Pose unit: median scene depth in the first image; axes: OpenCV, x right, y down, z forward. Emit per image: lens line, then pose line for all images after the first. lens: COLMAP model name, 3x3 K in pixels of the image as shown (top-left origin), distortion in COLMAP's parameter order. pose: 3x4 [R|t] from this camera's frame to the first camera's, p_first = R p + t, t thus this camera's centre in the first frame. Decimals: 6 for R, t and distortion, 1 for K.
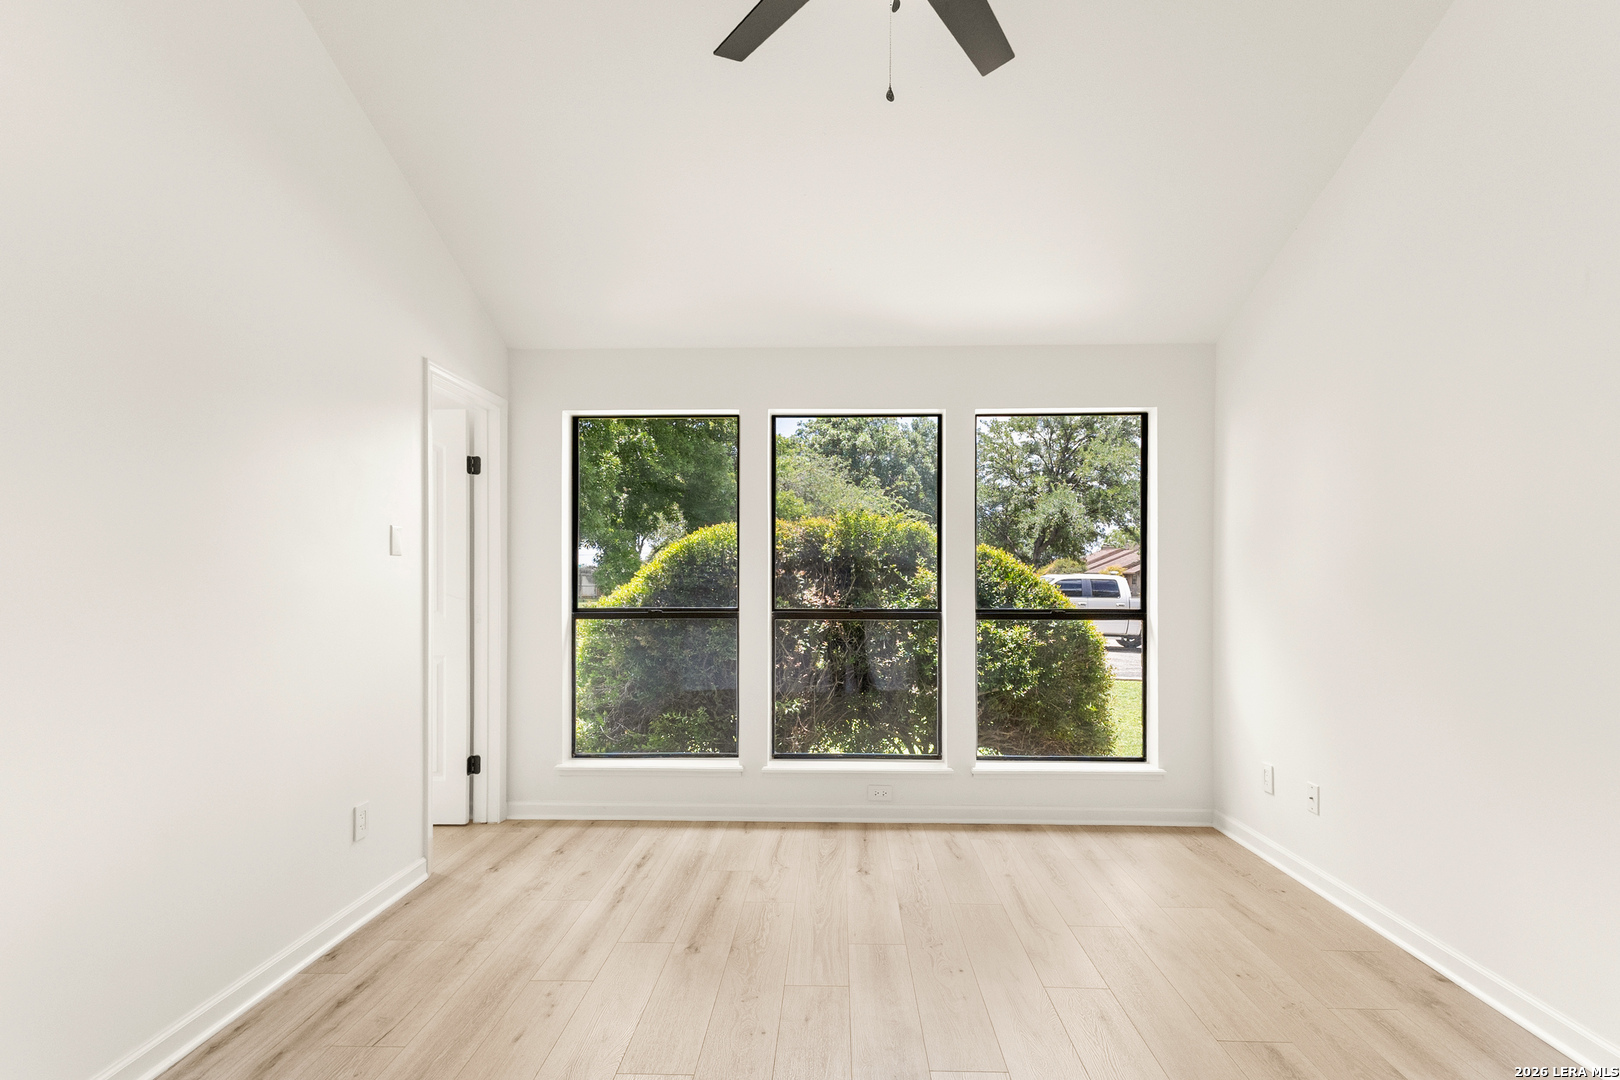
lens RADIAL K [[754.9, 0, 819.4], [0, 754.9, 574.4], [0, 0, 1]] dist [0.019448, -0.003934]
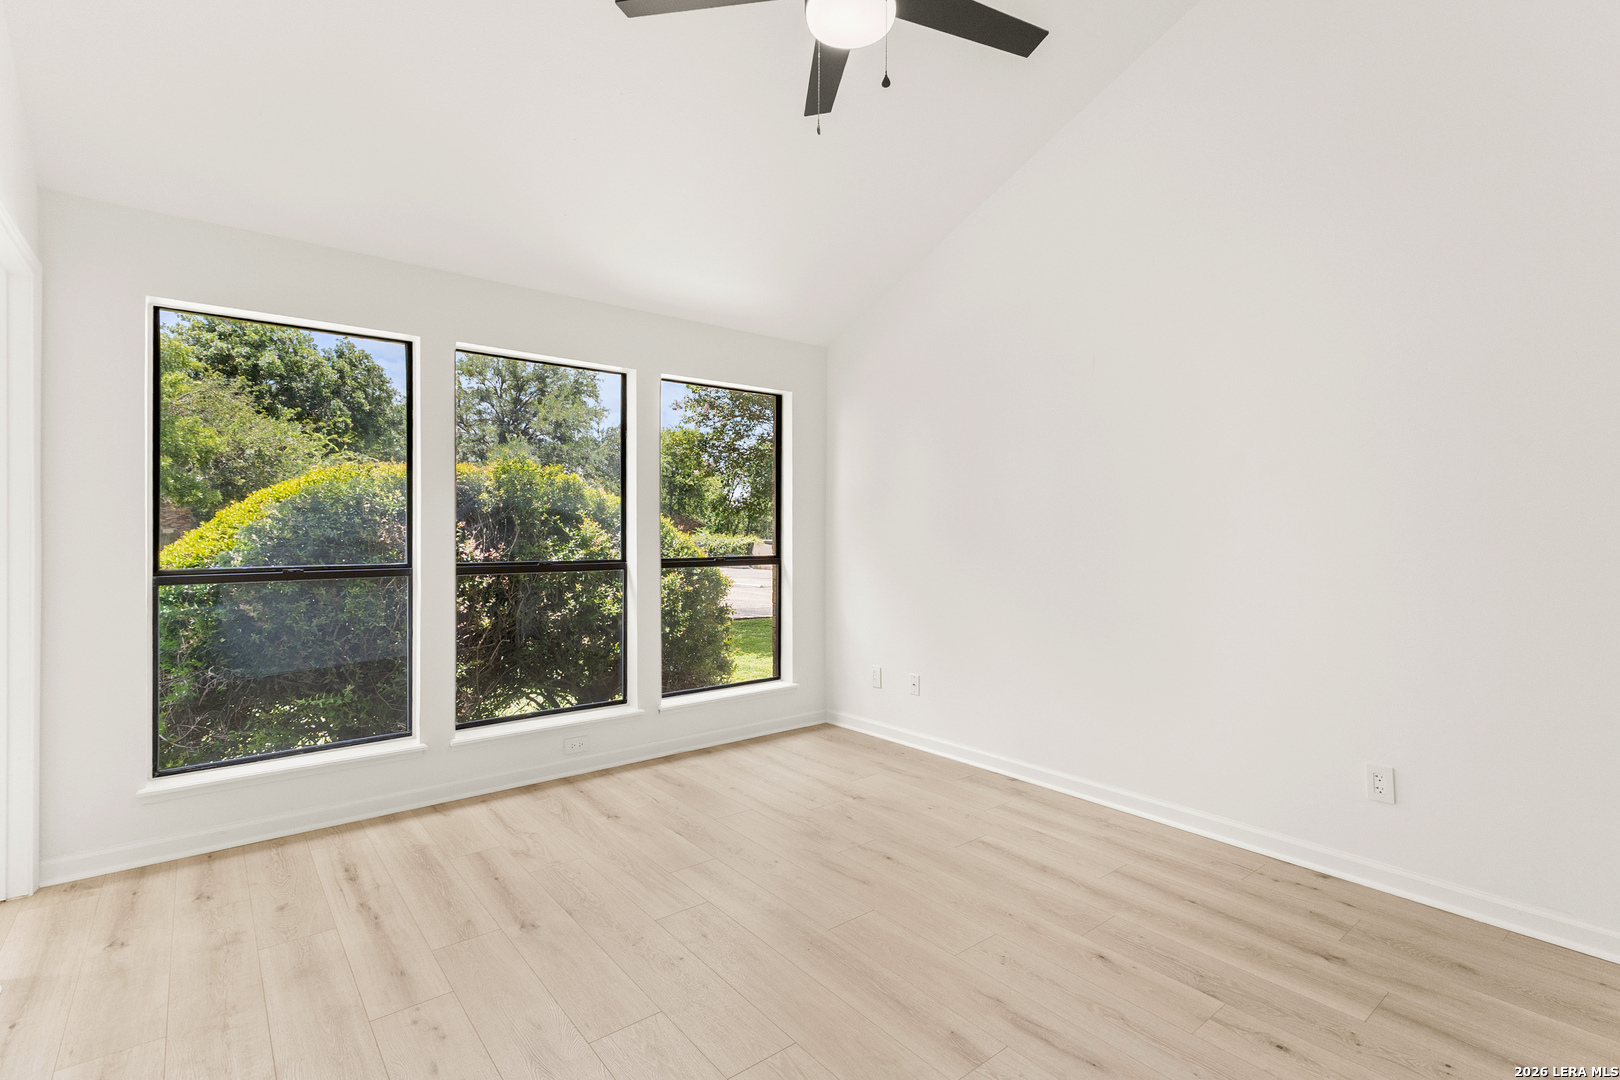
lens RADIAL K [[754.9, 0, 803.7], [0, 754.9, 527.4], [0, 0, 1]] dist [0.019448, -0.003934]
pose [[0.764229, 0.003062, 0.644937, -0.328696], [-0.003141, 0.999995, -0.001027, 0.002132], [-0.644937, -0.001241, 0.764235, 0.043646]]
